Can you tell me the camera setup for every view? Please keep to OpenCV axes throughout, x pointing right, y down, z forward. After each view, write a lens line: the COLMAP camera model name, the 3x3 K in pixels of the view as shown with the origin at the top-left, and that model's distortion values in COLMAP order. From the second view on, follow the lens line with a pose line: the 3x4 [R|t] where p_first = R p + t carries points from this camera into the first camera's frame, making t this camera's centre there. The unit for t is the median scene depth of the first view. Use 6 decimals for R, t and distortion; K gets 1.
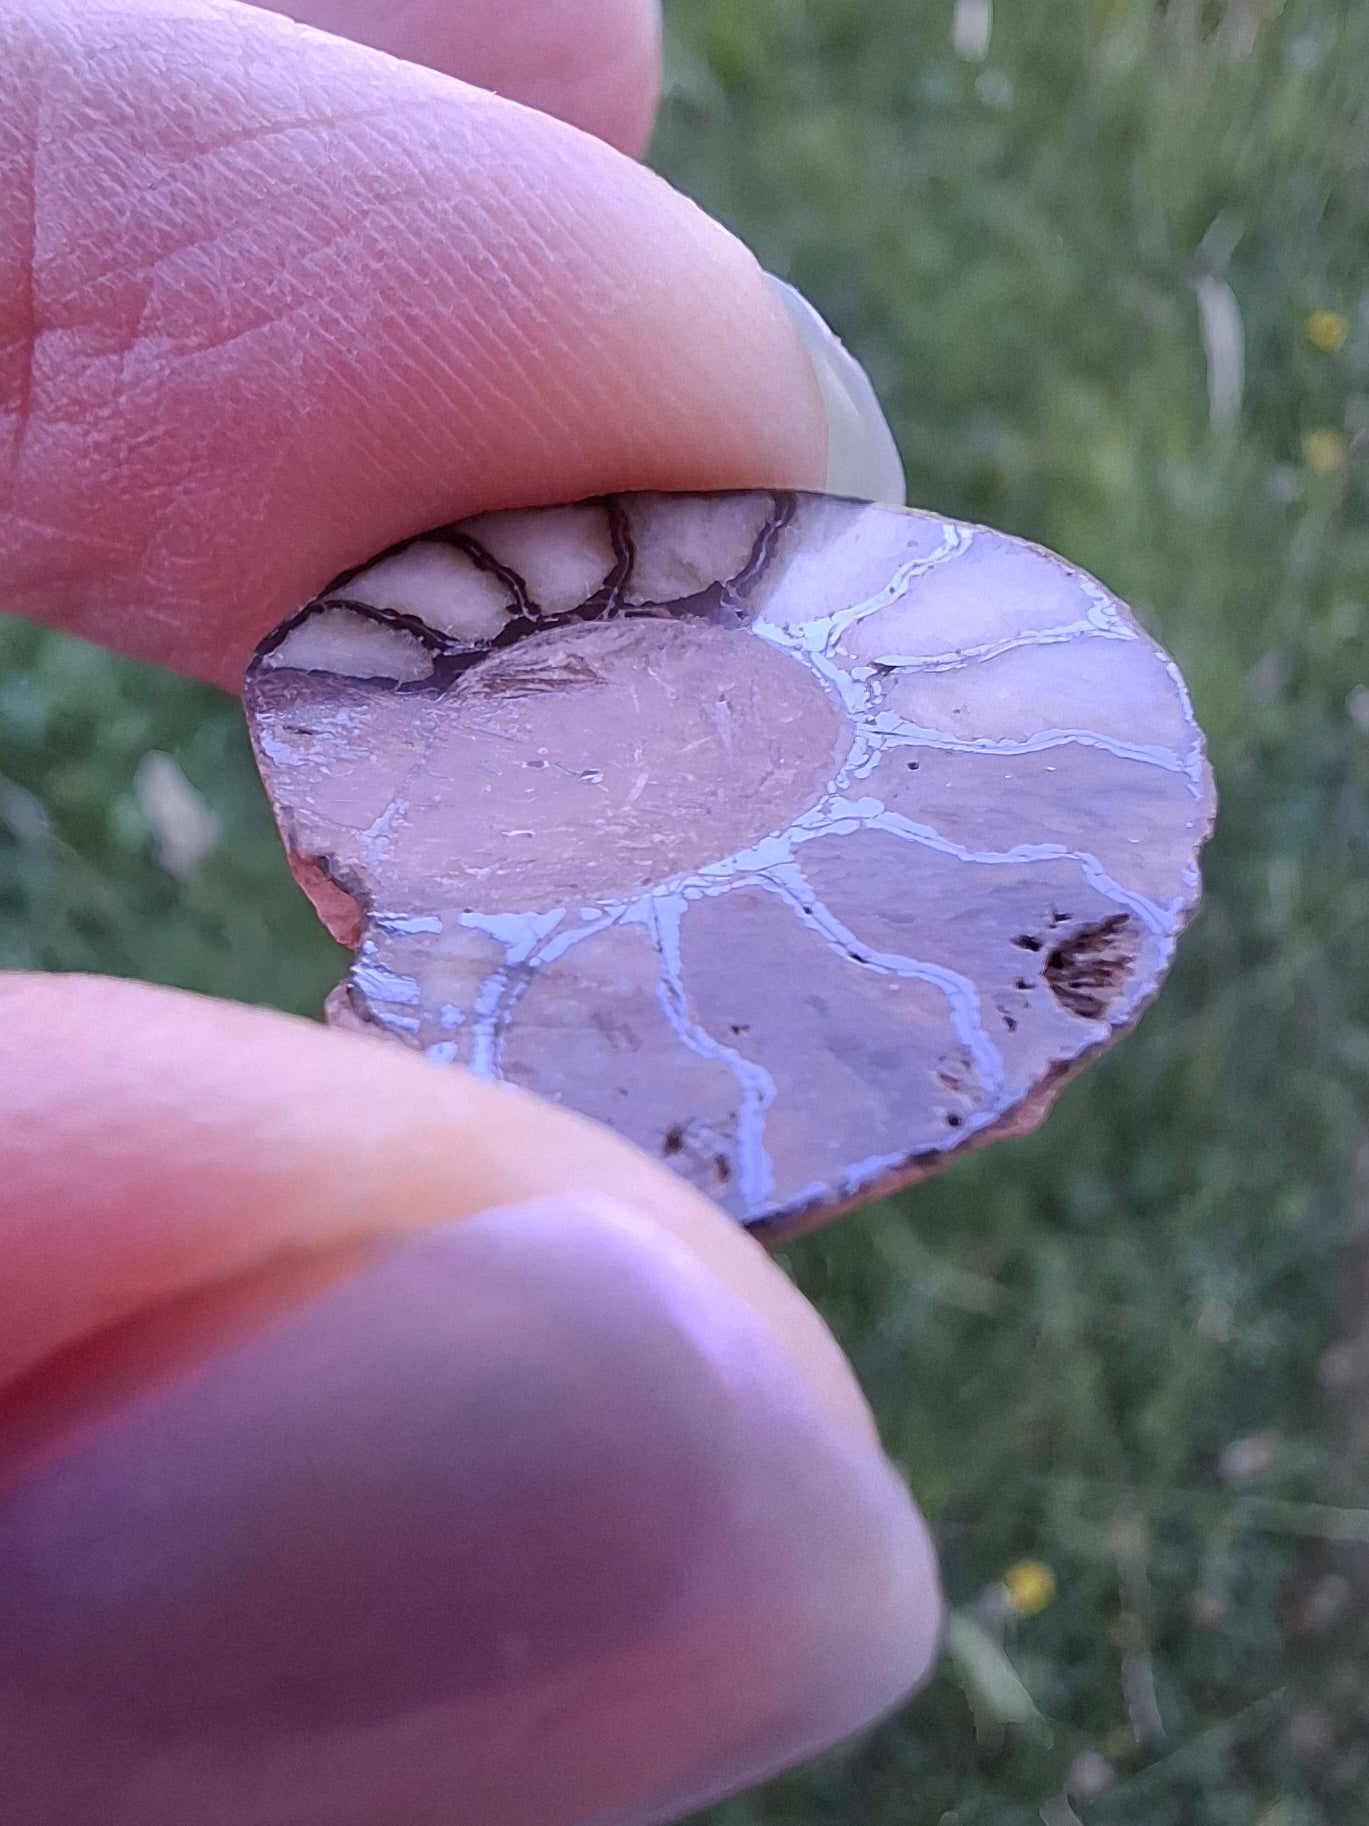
lens RADIAL K [[1722.2, 0, 535.0], [0, 1722.2, 990.7], [0, 0, 1]] dist [-0.036945, 0.000596]
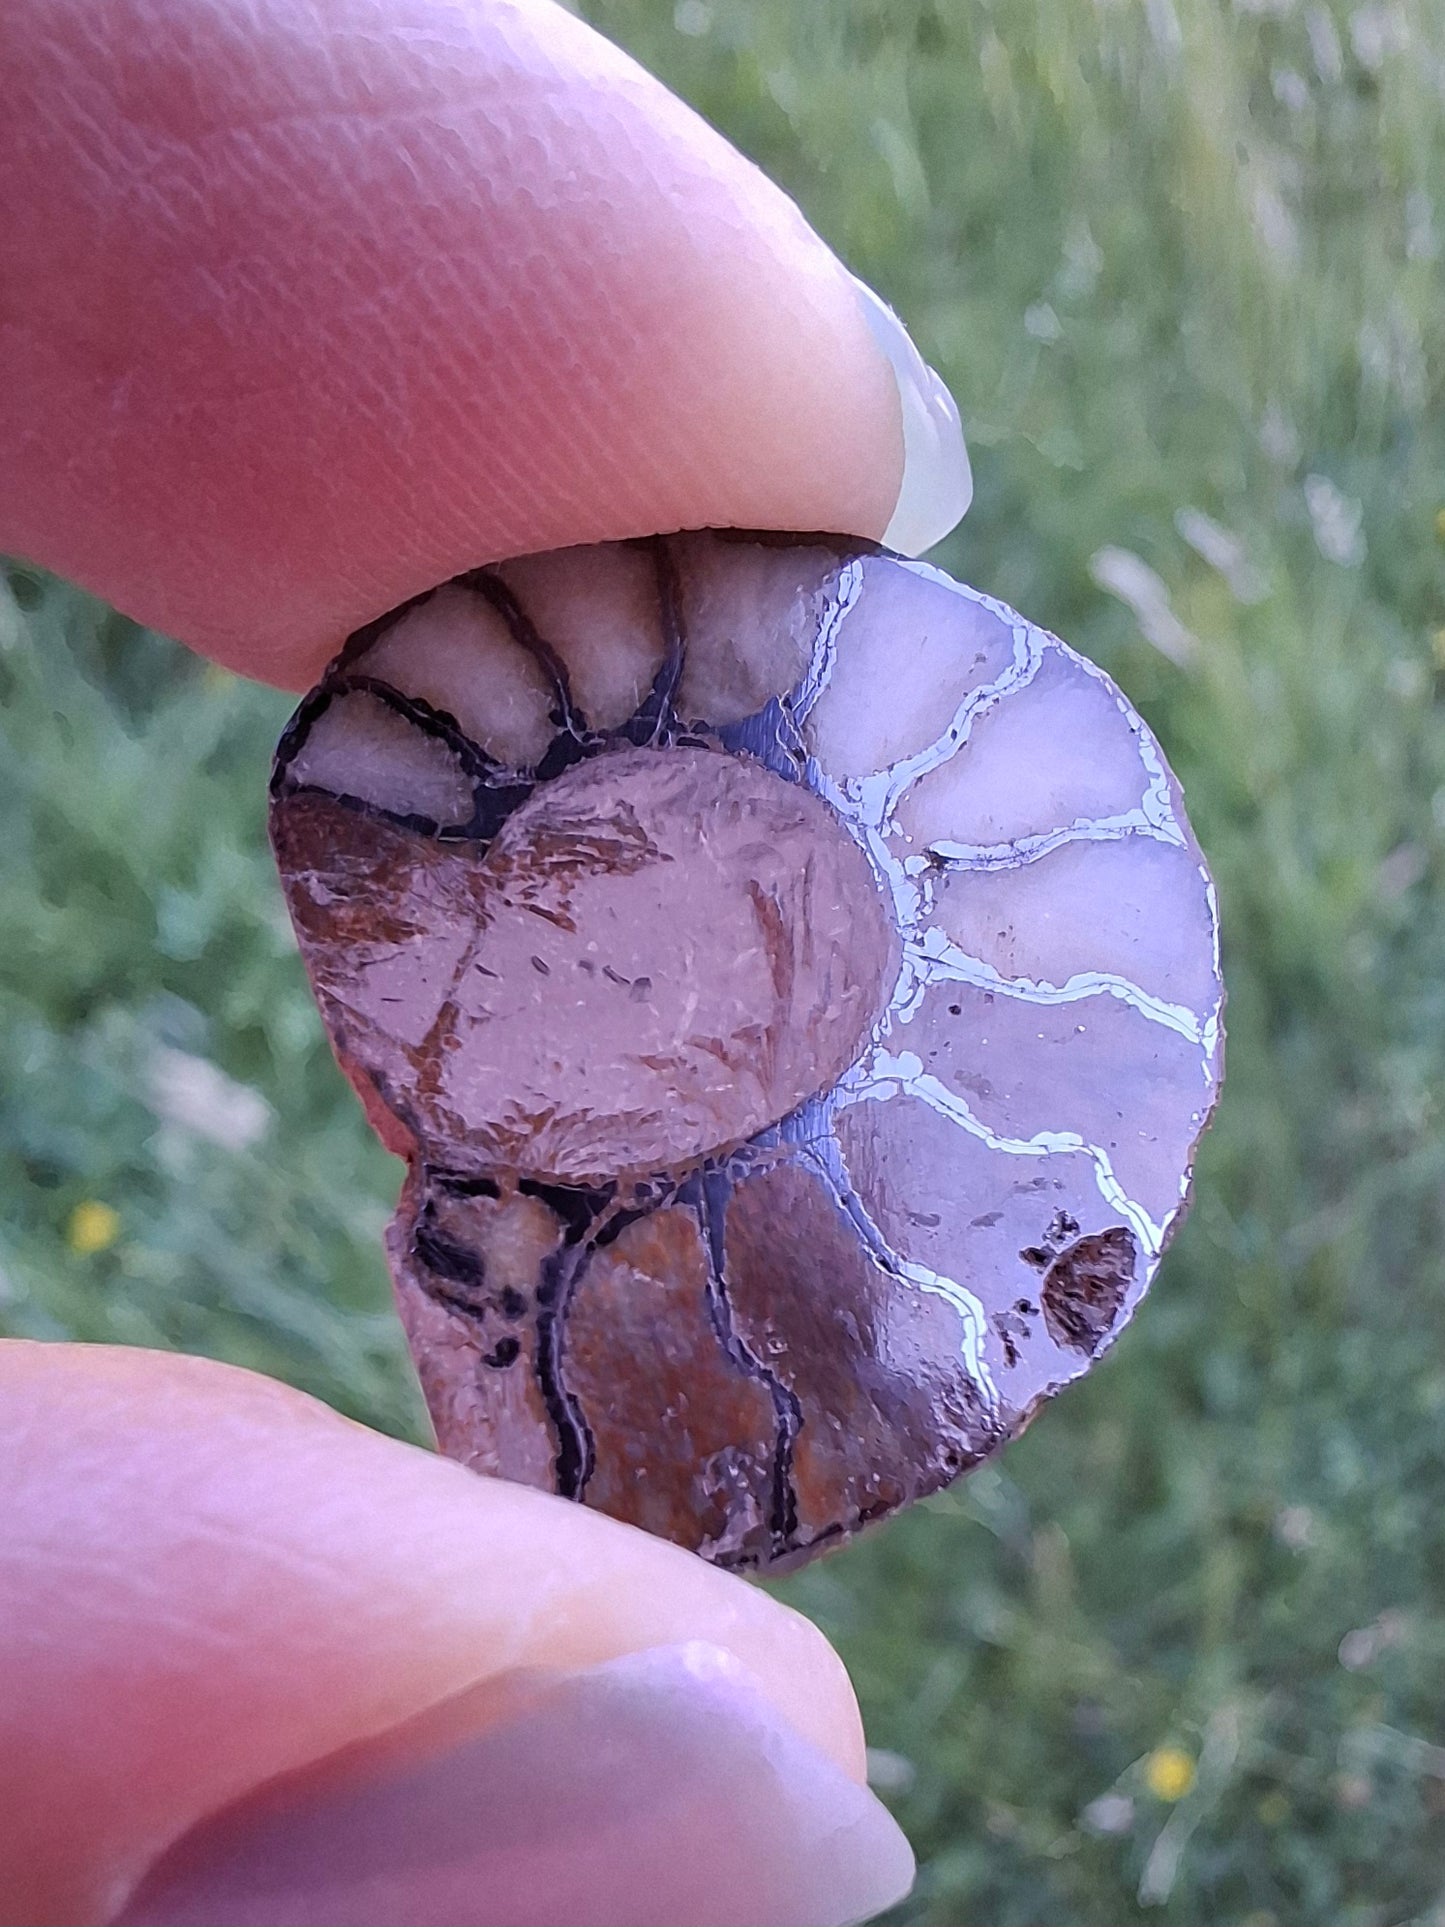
lens RADIAL K [[1817.5, 0, 564.7], [0, 1817.5, 1045.5], [0, 0, 1]] dist [-0.036945, 0.000596]
pose [[0.989517, 0.014421, 0.143697, -0.157824], [-0.082603, 0.872691, 0.481235, -0.580770], [-0.118463, -0.488059, 0.864734, 0.070036]]
